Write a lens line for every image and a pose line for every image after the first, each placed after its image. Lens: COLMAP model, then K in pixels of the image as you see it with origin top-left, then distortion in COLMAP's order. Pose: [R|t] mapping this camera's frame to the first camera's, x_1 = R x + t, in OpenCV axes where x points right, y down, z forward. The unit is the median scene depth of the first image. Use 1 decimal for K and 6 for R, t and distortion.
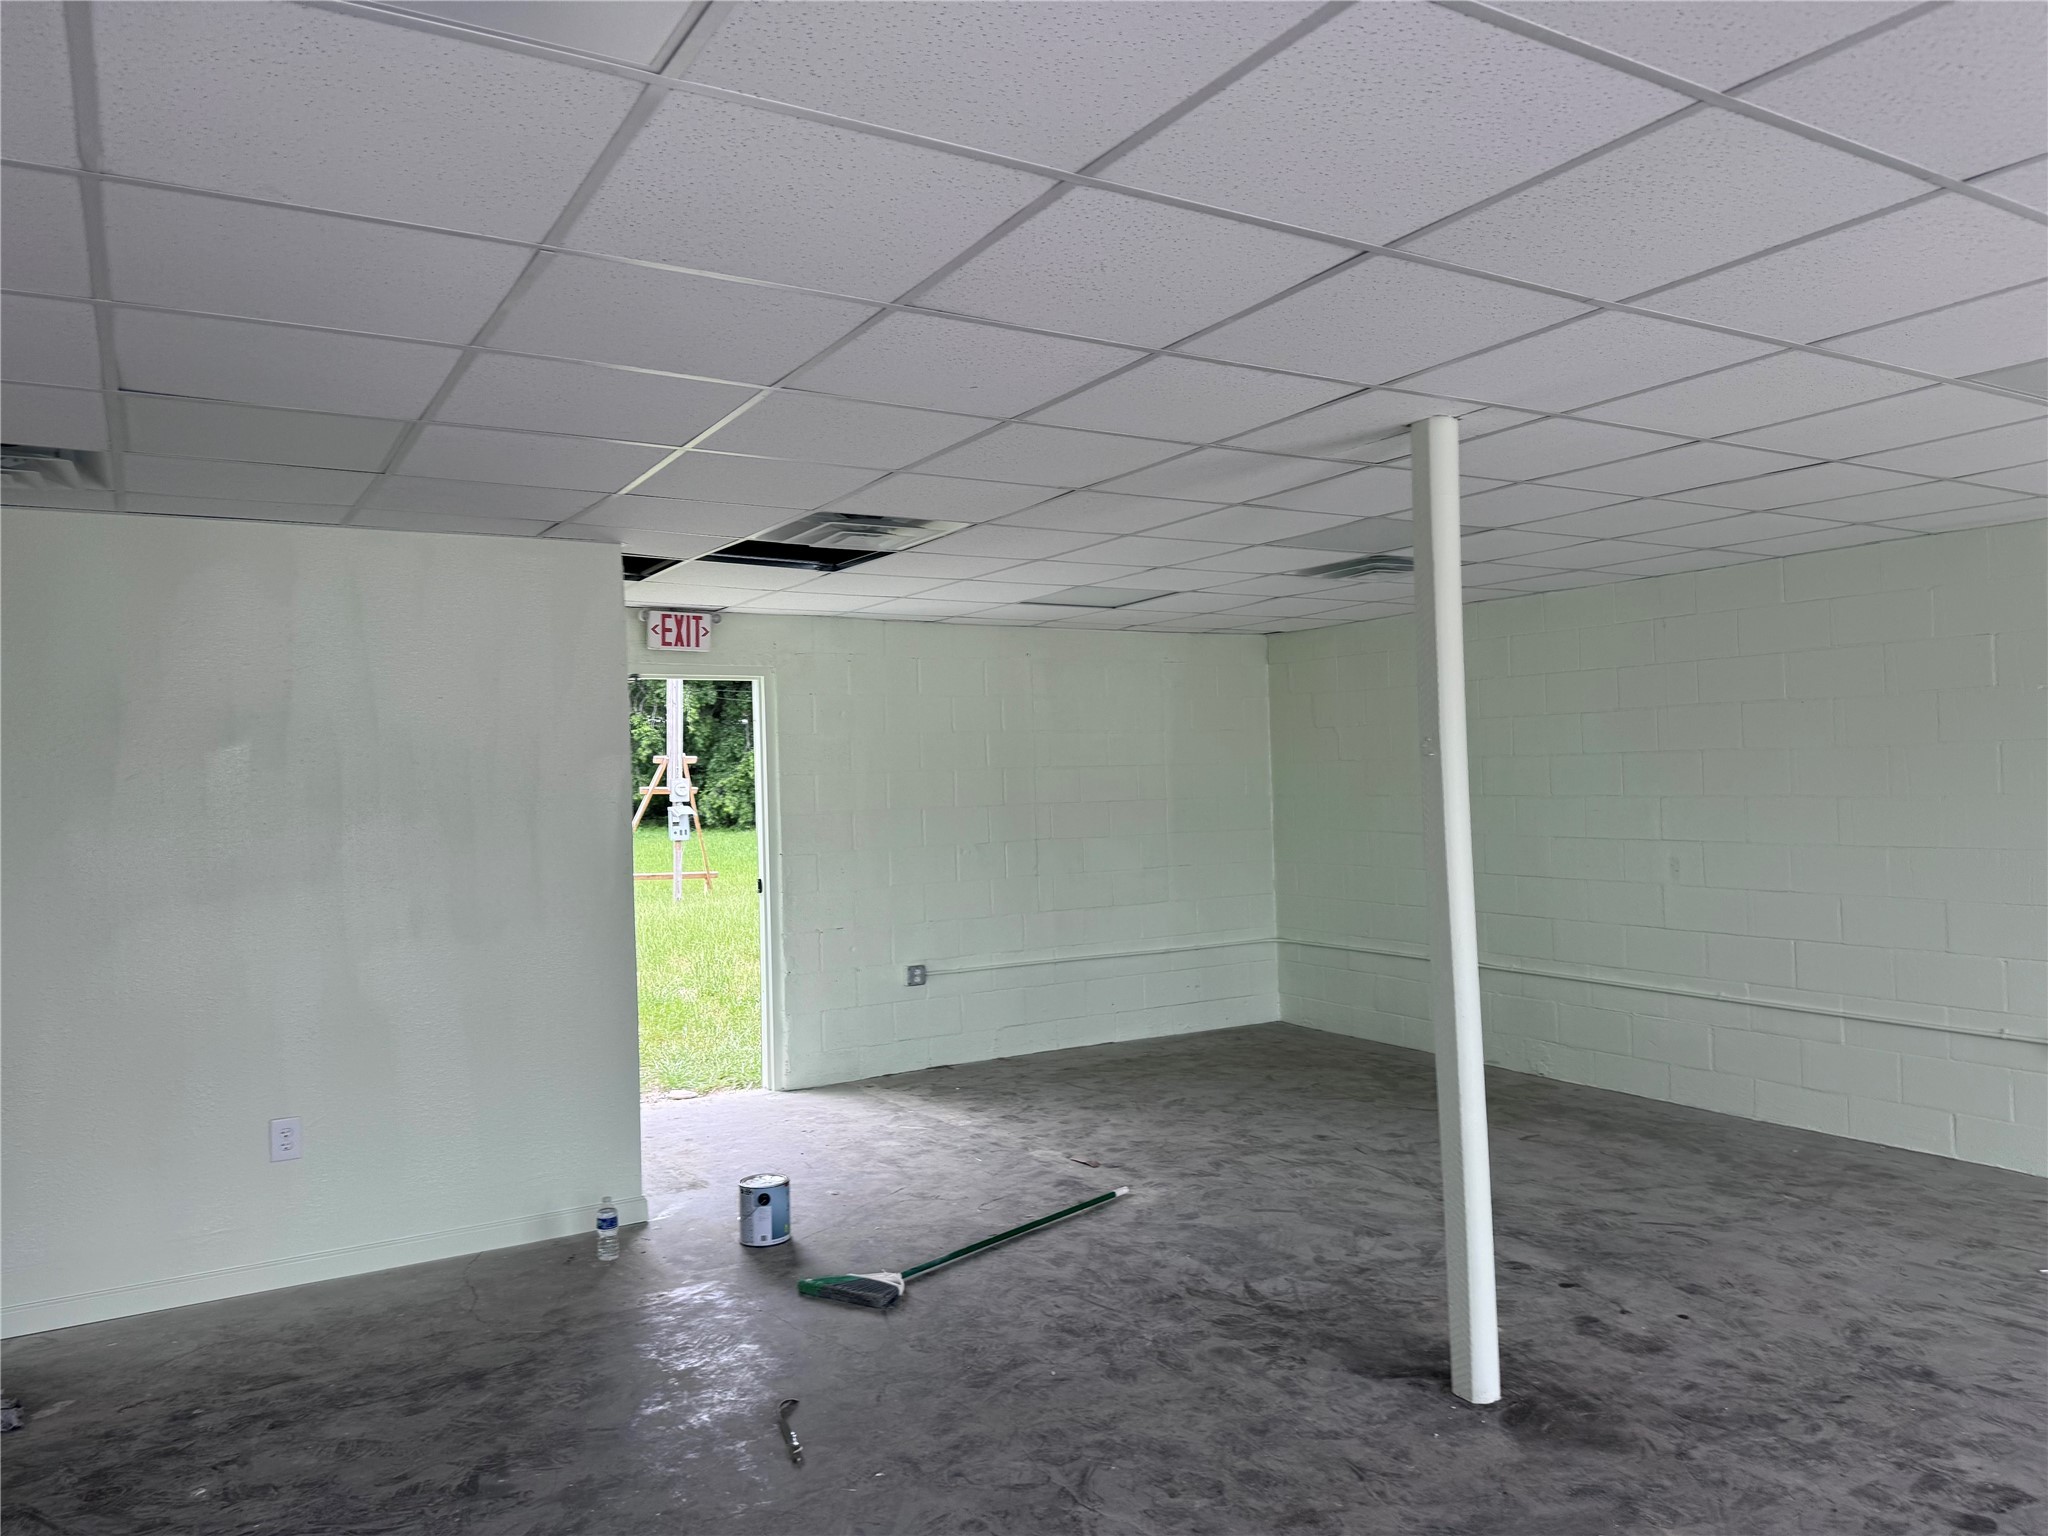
lens RADIAL K [[1431.7, 0, 1017.4], [0, 1431.7, 708.5], [0, 0, 1]] dist [0.025751, -0.026454]
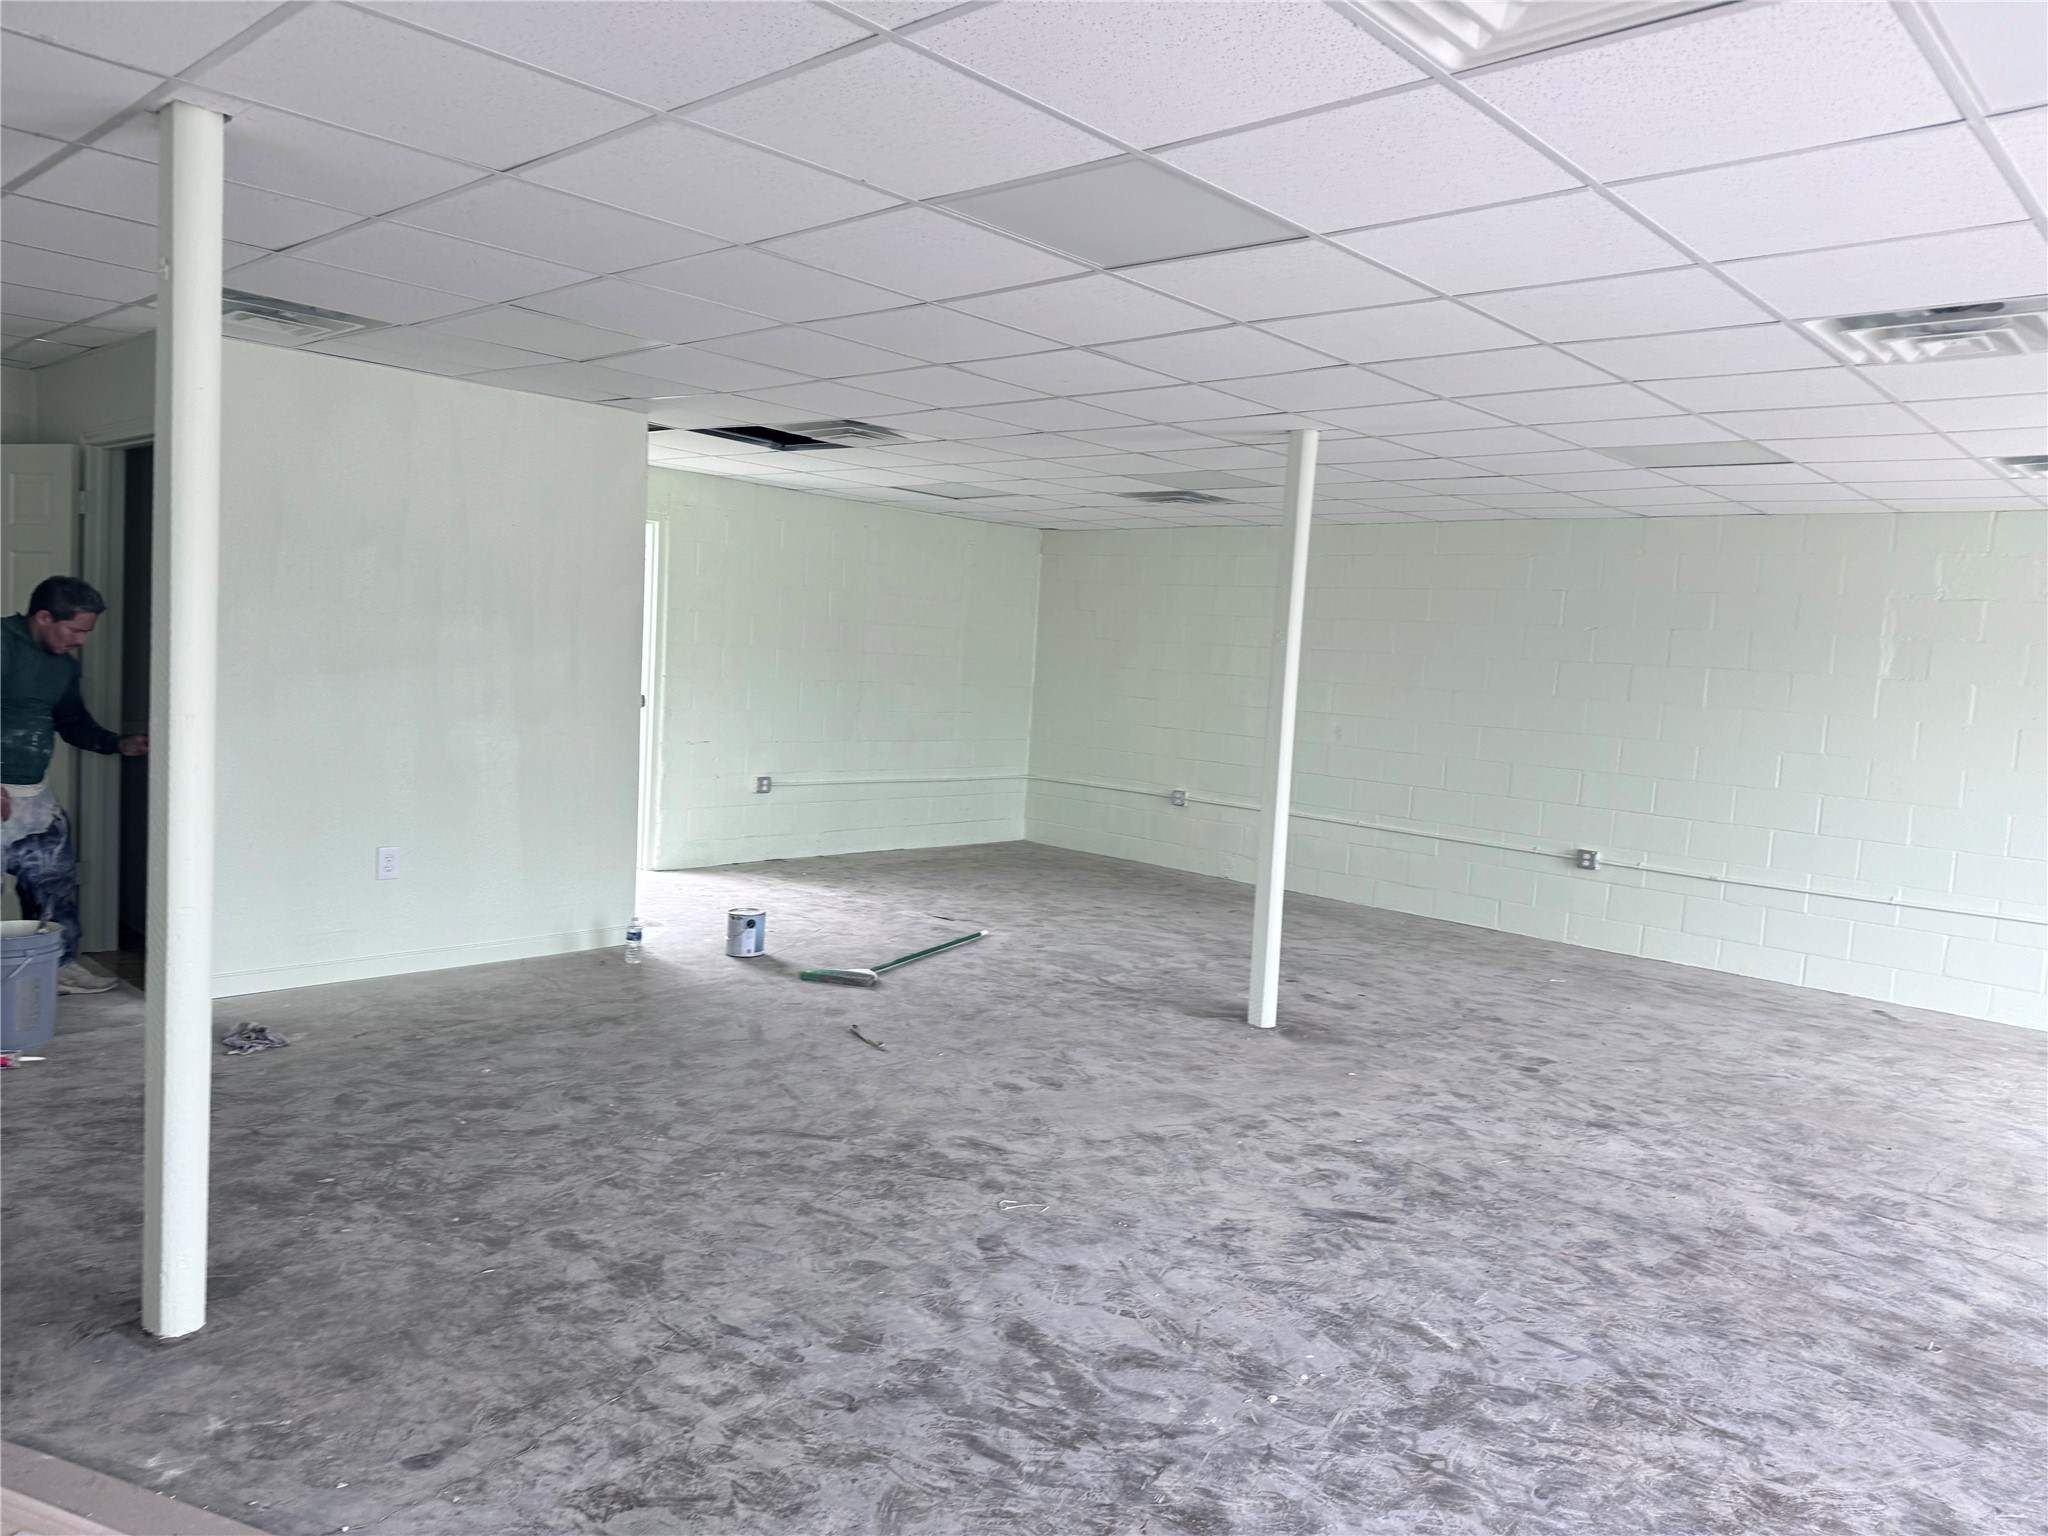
lens RADIAL K [[1431.7, 0, 1017.4], [0, 1431.7, 708.5], [0, 0, 1]] dist [0.025751, -0.026454]
pose [[0.959226, 0.064844, 0.275103, -0.403794], [-0.089968, 0.992750, 0.079702, 0.009179], [-0.267940, -0.101203, 0.958105, -0.441567]]
